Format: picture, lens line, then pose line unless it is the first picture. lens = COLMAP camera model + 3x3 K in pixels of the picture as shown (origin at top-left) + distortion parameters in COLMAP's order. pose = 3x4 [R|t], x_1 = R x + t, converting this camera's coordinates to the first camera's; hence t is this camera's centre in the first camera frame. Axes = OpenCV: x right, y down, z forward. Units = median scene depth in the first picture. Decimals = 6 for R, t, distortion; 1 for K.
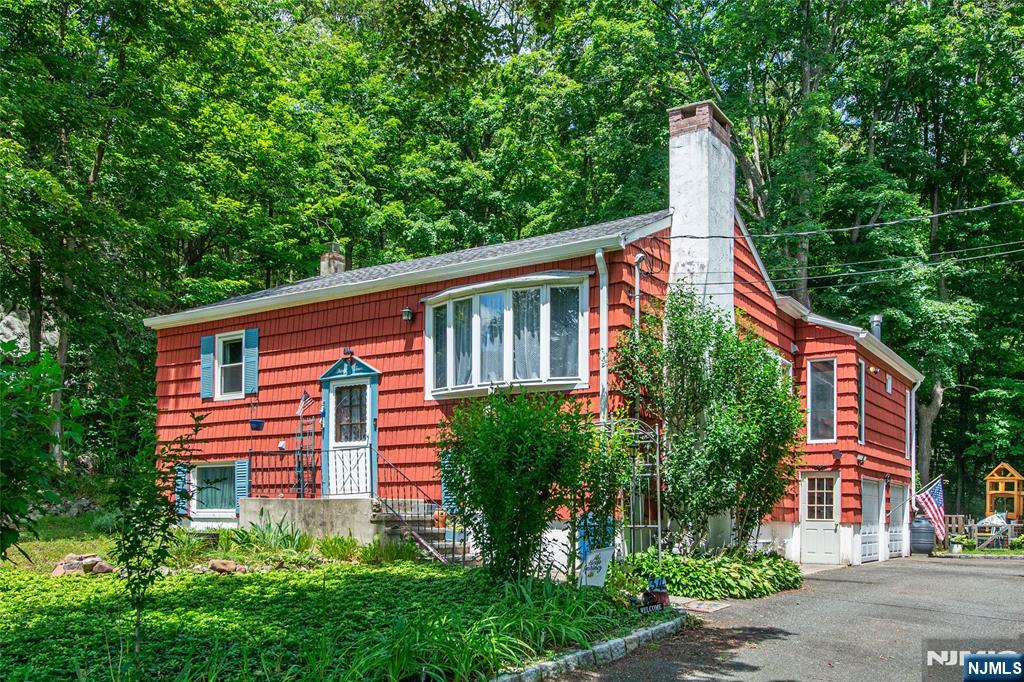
lens RADIAL K [[869.6, 0, 515.3], [0, 869.6, 492.3], [0, 0, 1]] dist [-0.007202, 0.001239]
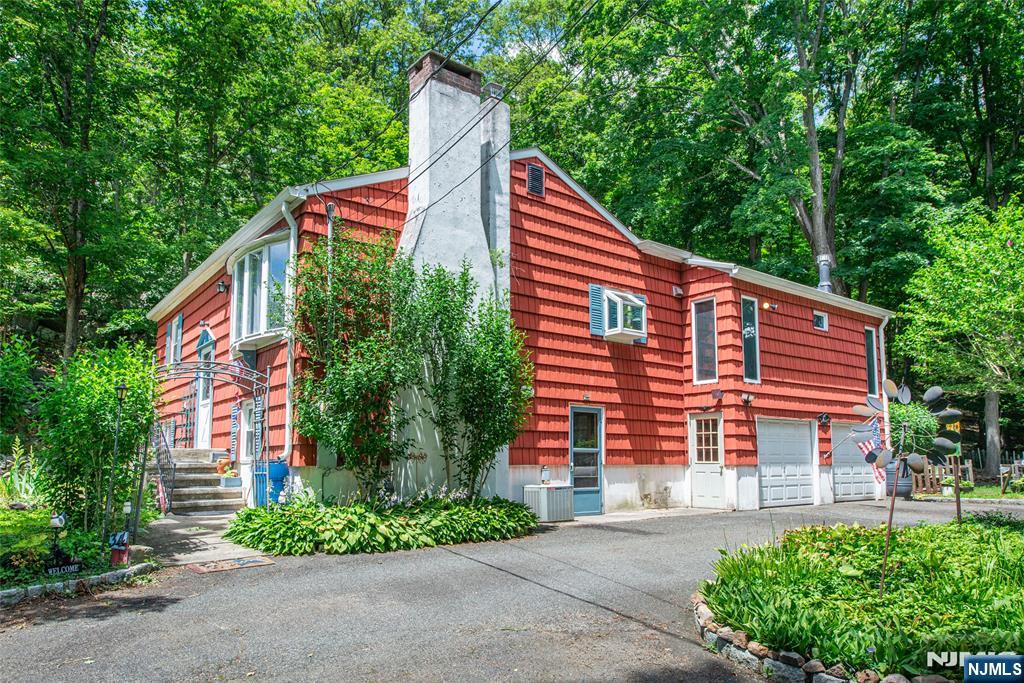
lens RADIAL K [[659.2, 0, 512.1], [0, 659.2, 389.9], [0, 0, 1]] dist [-0.001093, -0.000300]
pose [[0.951839, -0.046506, -0.303052, 0.479491], [0.021598, 0.996144, -0.085032, 0.011795], [0.305838, 0.074391, 0.949173, 0.294239]]
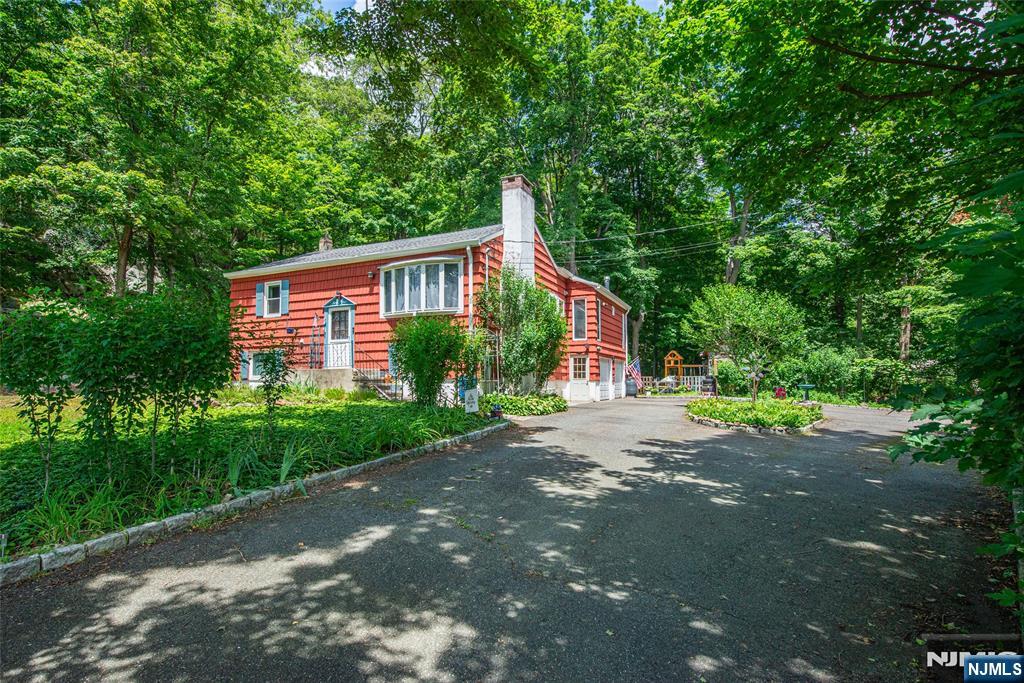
lens RADIAL K [[500.3, 0, 512.0], [0, 500.3, 341.5], [0, 0, 1]] dist [0.006520, -0.000480]
pose [[0.983103, 0.000253, 0.183053, -0.014465], [0.009706, 0.998520, -0.053507, 0.007504], [-0.182796, 0.054379, 0.981646, -0.130003]]
